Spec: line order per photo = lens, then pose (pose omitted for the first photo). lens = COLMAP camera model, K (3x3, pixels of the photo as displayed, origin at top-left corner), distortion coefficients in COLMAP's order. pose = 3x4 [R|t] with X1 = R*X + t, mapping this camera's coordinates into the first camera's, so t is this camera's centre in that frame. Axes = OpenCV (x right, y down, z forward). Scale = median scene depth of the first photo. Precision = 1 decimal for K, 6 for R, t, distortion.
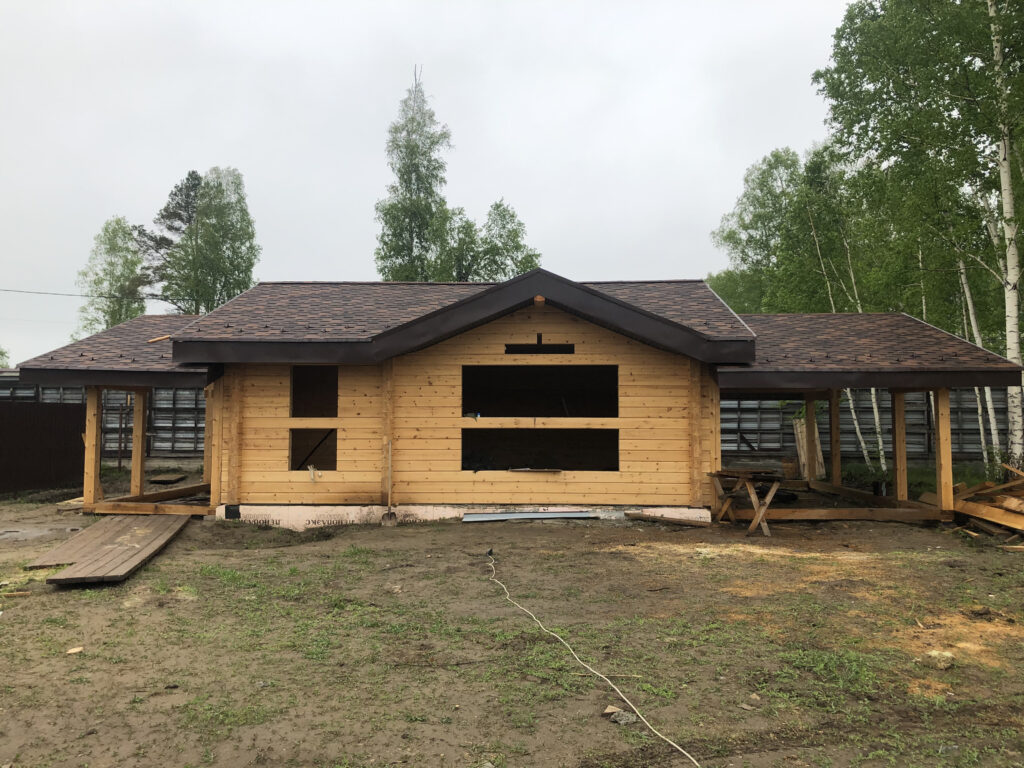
lens RADIAL K [[832.3, 0, 517.4], [0, 832.3, 388.5], [0, 0, 1]] dist [0.005467, -0.005513]
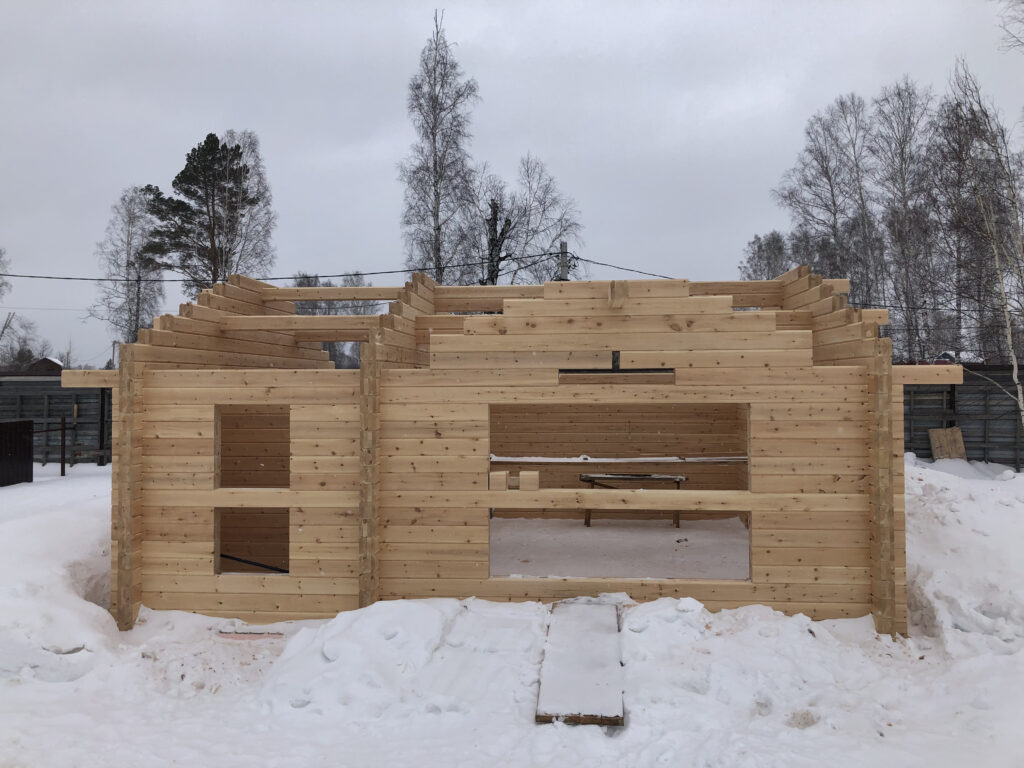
lens RADIAL K [[832.3, 0, 521.0], [0, 832.3, 378.3], [0, 0, 1]] dist [0.005467, -0.005513]
pose [[0.999463, -0.006699, -0.032071, -0.005366], [0.007677, 0.999507, 0.030459, -0.015050], [0.031851, -0.030688, 0.999021, 0.089111]]
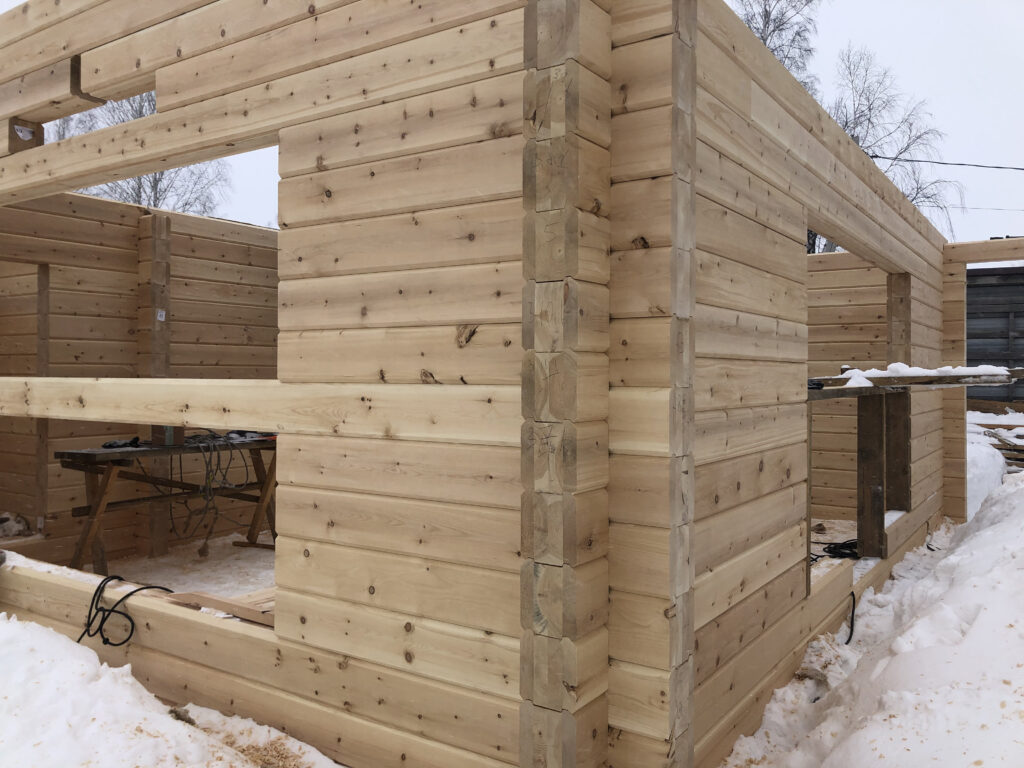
lens RADIAL K [[832.3, 0, 512.9], [0, 832.3, 377.1], [0, 0, 1]] dist [0.005467, -0.005513]
pose [[0.854171, 0.001443, -0.519990, 0.064356], [0.020457, 0.999129, 0.036377, 0.006327], [0.519589, -0.041710, 0.853397, 0.191787]]
